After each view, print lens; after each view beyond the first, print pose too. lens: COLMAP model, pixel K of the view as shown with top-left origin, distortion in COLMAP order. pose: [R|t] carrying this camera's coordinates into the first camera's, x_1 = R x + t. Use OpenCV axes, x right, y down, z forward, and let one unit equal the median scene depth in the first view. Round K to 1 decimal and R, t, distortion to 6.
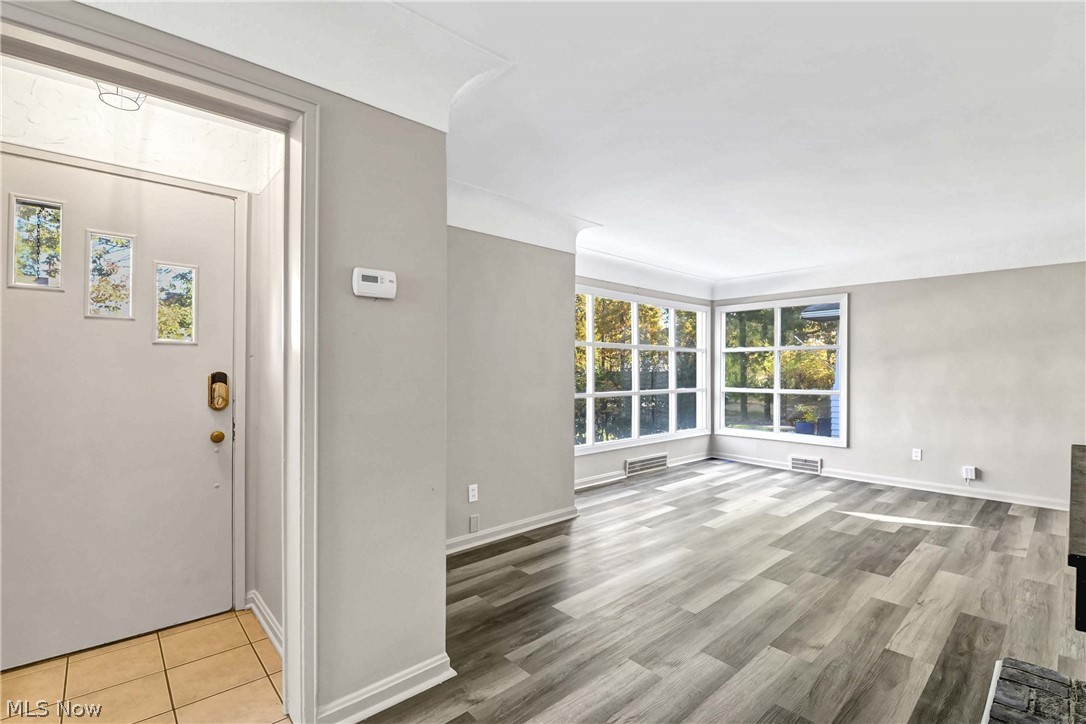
lens RADIAL K [[469.1, 0, 560.0], [0, 469.1, 367.3], [0, 0, 1]] dist [-0.000899, -0.012010]
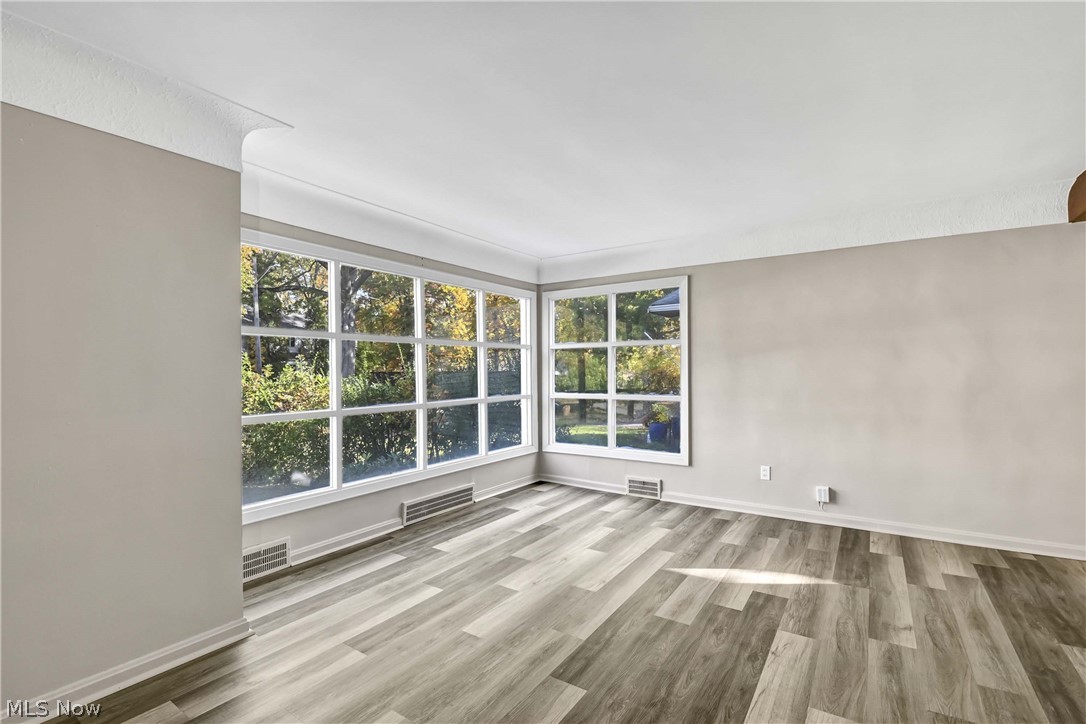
lens RADIAL K [[480.9, 0, 546.4], [0, 480.9, 365.6], [0, 0, 1]] dist [0.000421, -0.012528]
pose [[0.972017, -0.008761, 0.234747, 0.208324], [0.009491, 0.999953, -0.001981, -0.003374], [-0.234719, 0.004154, 0.972054, 0.288367]]
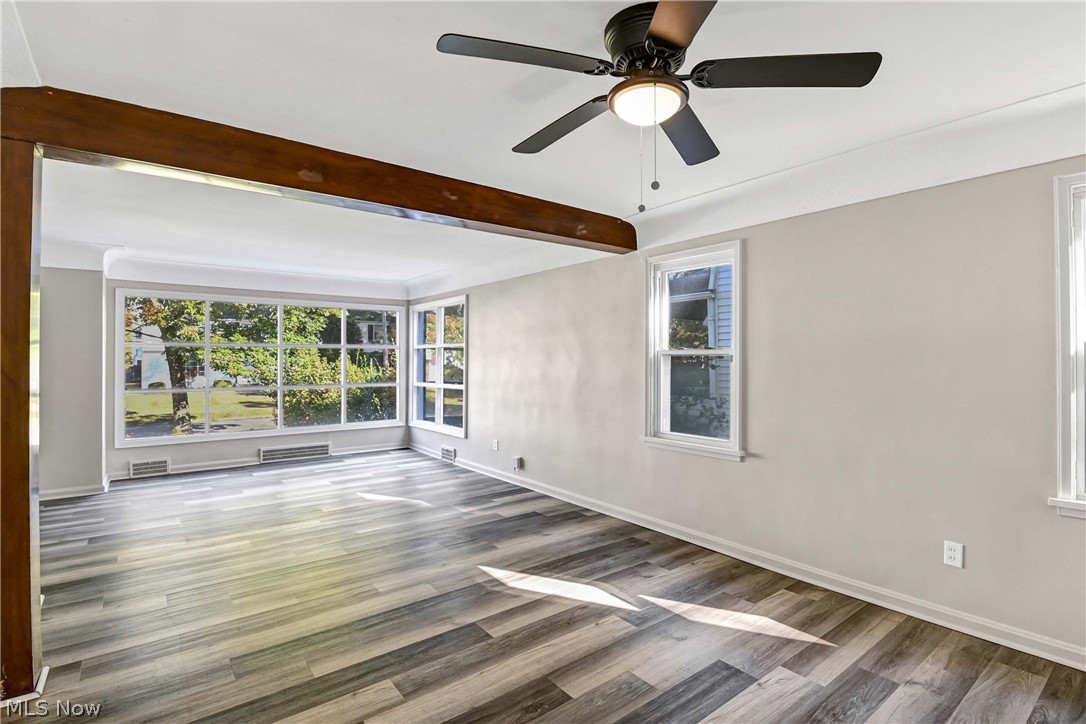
lens RADIAL K [[483.1, 0, 526.2], [0, 483.1, 356.8], [0, 0, 1]] dist [-0.001444, -0.000507]
pose [[0.997949, -0.004199, -0.063871, 0.962996], [0.004002, 0.999987, -0.003221, -0.014516], [0.063883, 0.002958, 0.997953, -0.115426]]
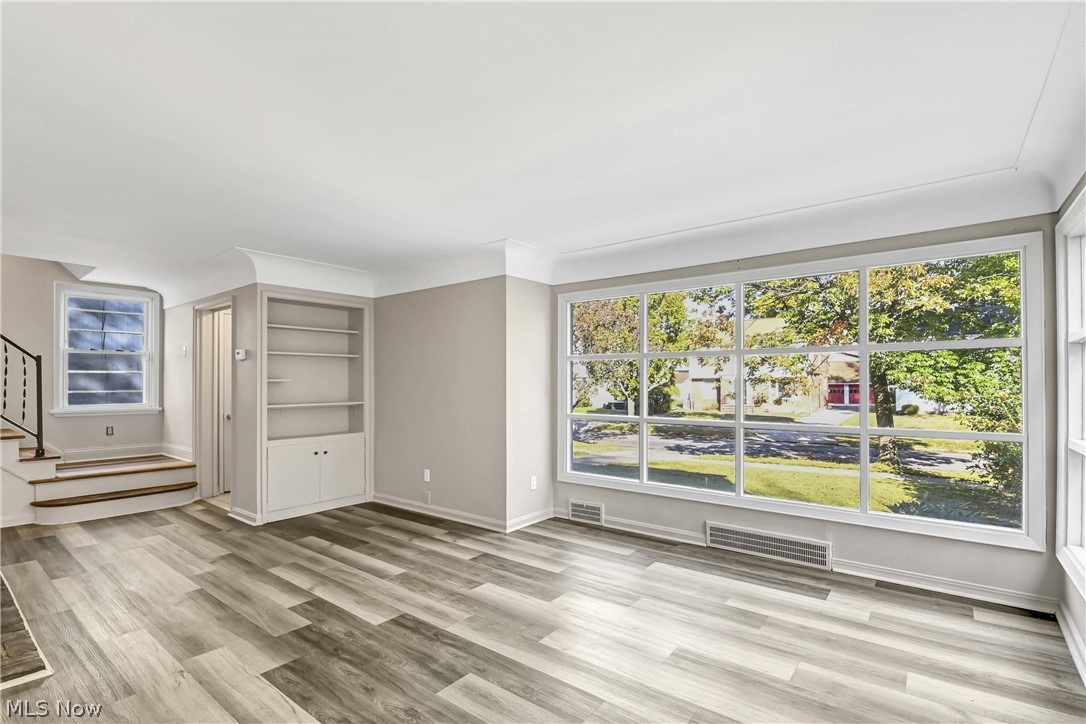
lens RADIAL K [[488.0, 0, 588.7], [0, 488.0, 375.6], [0, 0, 1]] dist [0.000991, -0.011273]
pose [[0.226575, -0.017419, -0.973838, 0.908057], [0.005214, 0.999847, -0.016671, -0.002333], [0.973980, -0.001300, 0.226631, 0.768597]]
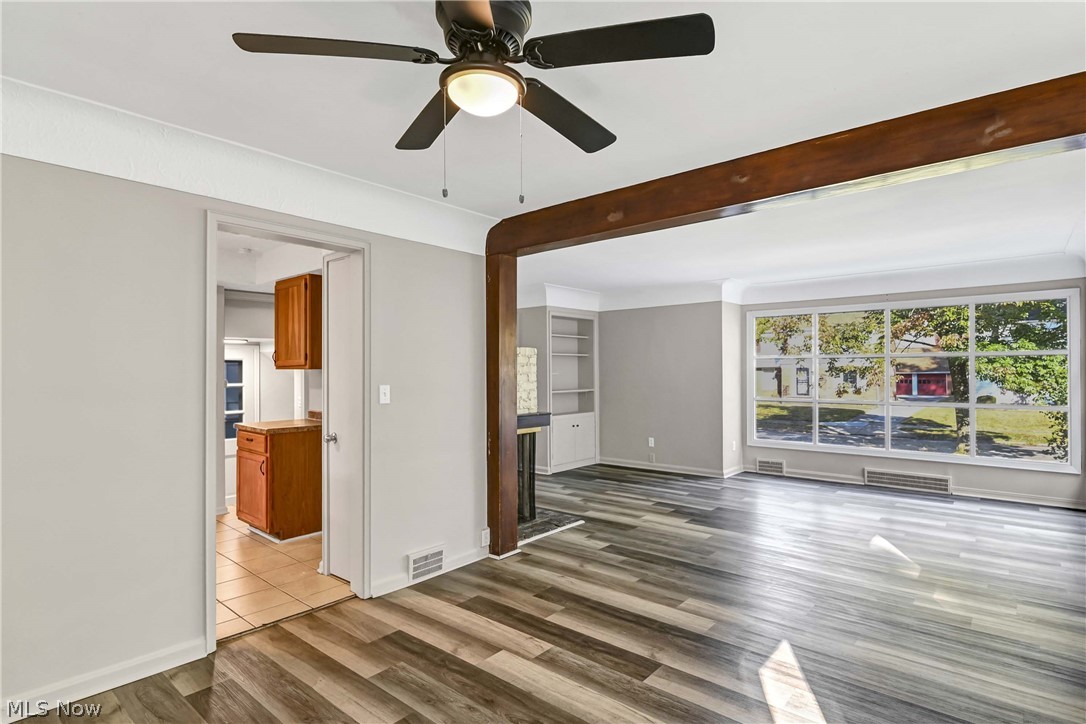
lens RADIAL K [[562.6, 0, 619.0], [0, 562.6, 365.4], [0, 0, 1]] dist [-0.003882, -0.000467]
pose [[0.231182, -0.013489, -0.972817, 1.384308], [0.004313, 0.999908, -0.012840, -0.013777], [0.972901, -0.001227, 0.231219, 0.223552]]
